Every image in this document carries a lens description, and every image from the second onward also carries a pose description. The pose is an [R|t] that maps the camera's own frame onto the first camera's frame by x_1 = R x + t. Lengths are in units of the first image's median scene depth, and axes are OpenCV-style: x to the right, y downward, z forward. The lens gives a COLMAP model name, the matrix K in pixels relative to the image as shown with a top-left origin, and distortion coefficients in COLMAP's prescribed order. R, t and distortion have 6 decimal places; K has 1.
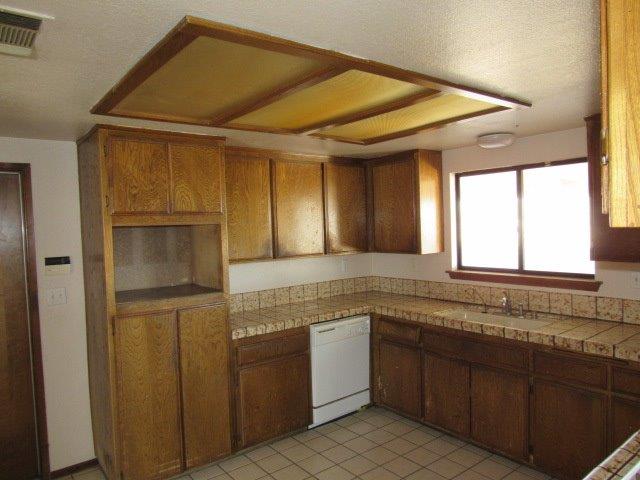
lens RADIAL K [[460.8, 0, 320.0], [0, 460.8, 240.0], [0, 0, 1]] dist [-0.019718, 0.000307]
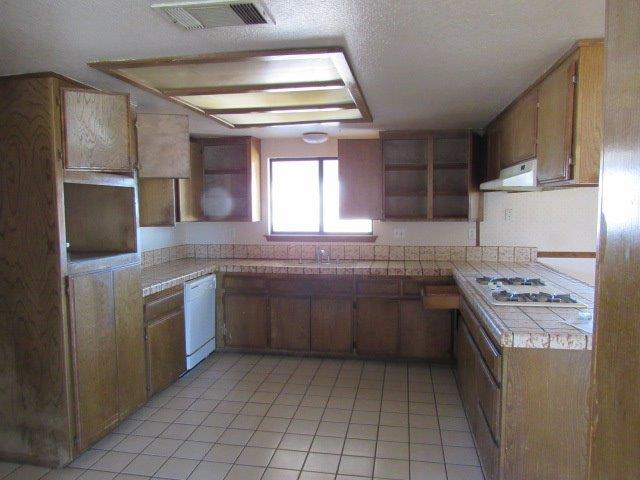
lens RADIAL K [[460.8, 0, 320.0], [0, 460.8, 240.0], [0, 0, 1]] dist [-0.019718, 0.000307]
pose [[0.749094, -0.025022, 0.661991, -0.503797], [0.006822, 0.999525, 0.030061, 0.048210], [-0.662428, -0.018002, 0.748909, -0.053972]]
